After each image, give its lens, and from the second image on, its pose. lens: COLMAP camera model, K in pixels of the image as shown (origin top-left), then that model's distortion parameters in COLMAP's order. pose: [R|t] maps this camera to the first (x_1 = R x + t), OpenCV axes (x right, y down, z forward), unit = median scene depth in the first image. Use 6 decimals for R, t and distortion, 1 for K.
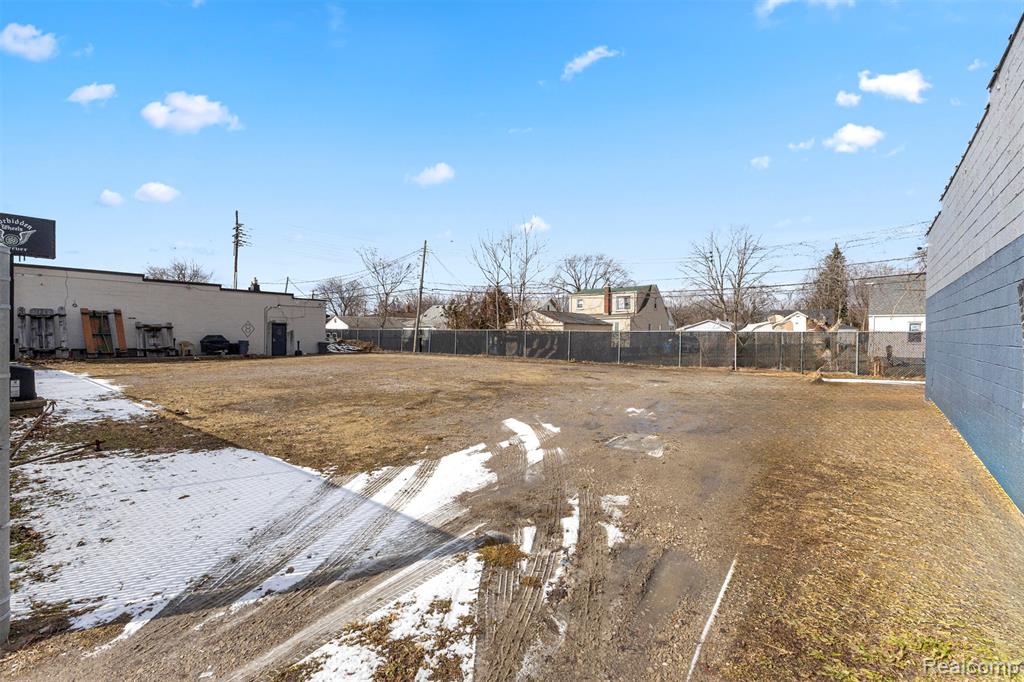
lens RADIAL K [[442.6, 0, 511.9], [0, 442.6, 326.3], [0, 0, 1]] dist [0.003034, 0.000272]
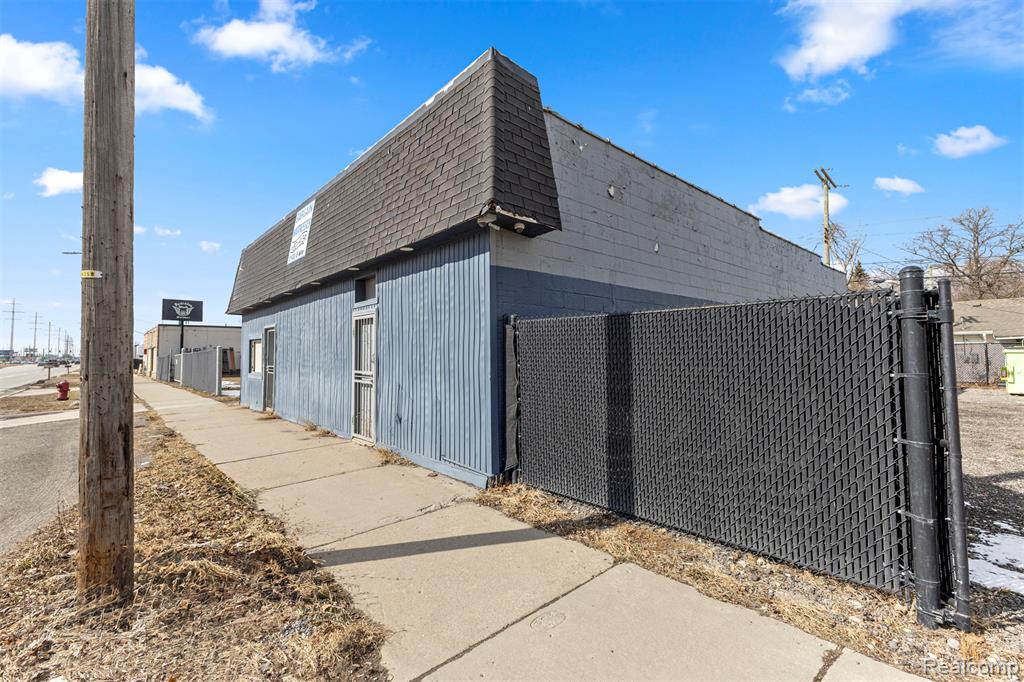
lens RADIAL K [[438.0, 0, 512.0], [0, 438.0, 341.0], [0, 0, 1]] dist [-0.000761, -0.000120]
pose [[0.989608, -0.028135, -0.141011, 0.397684], [0.025563, 0.999473, -0.020018, 0.000561], [0.141500, 0.016206, 0.989806, -0.488552]]
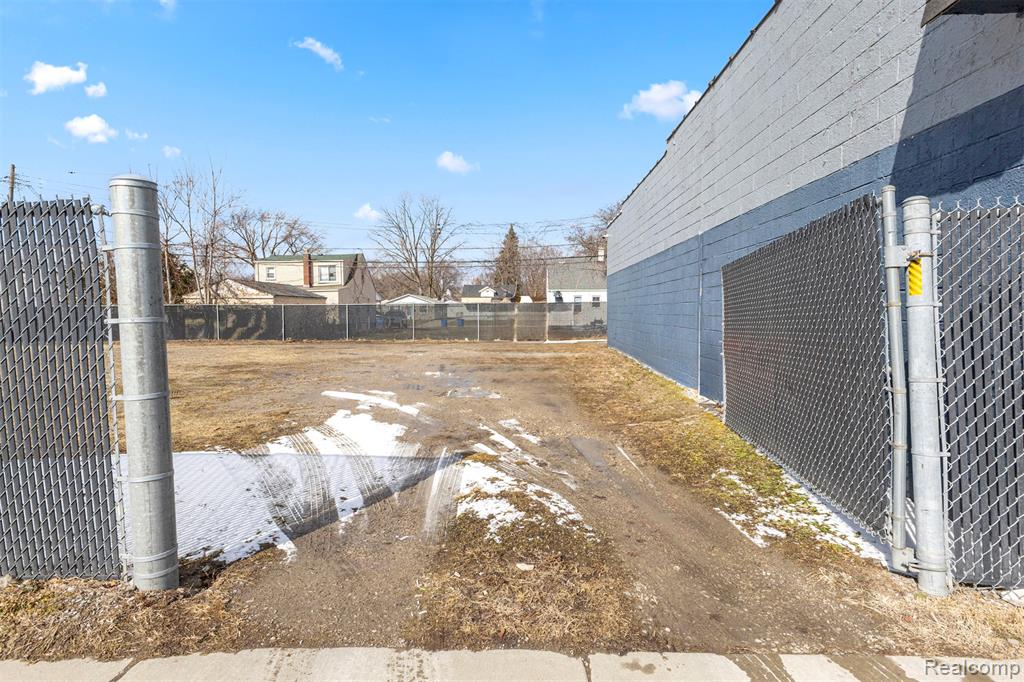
lens RADIAL K [[514.8, 0, 511.3], [0, 514.8, 330.2], [0, 0, 1]] dist [0.001439, -0.000148]
pose [[0.796016, -0.037930, 0.604086, -0.099448], [0.005509, 0.998447, 0.055432, 0.006085], [-0.605251, -0.040797, 0.794989, -0.028982]]
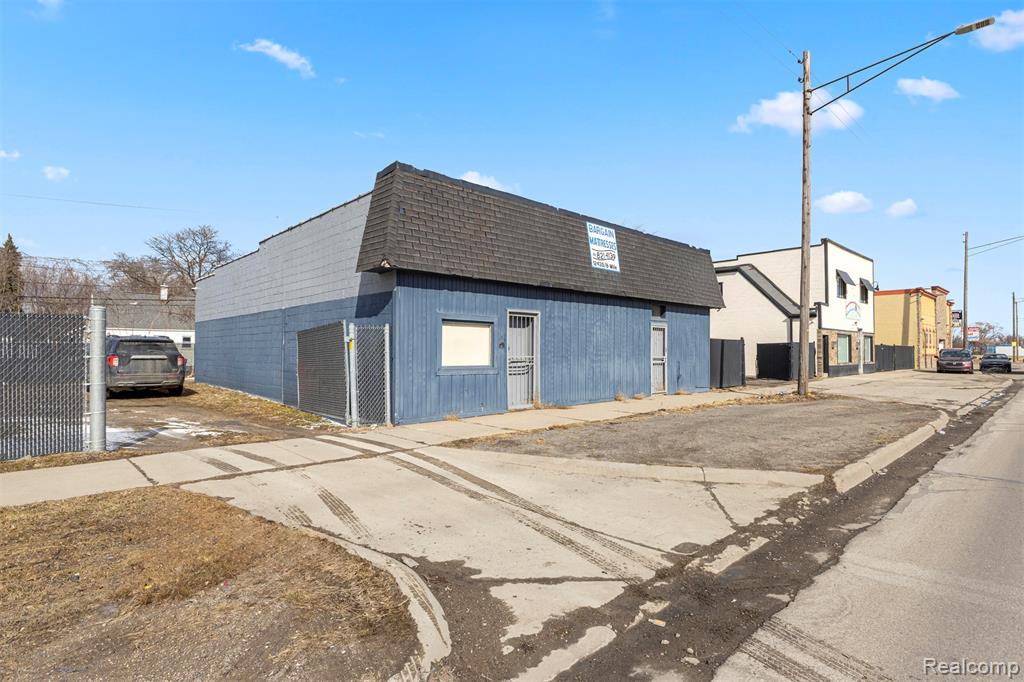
lens RADIAL K [[526.4, 0, 512.0], [0, 526.4, 341.0], [0, 0, 1]] dist [-0.000894, 0.000032]
pose [[0.129953, 0.006951, 0.991496, -0.325851], [-0.015414, 0.999869, -0.004989, -0.000590], [-0.991400, -0.014634, 0.130043, -0.154137]]
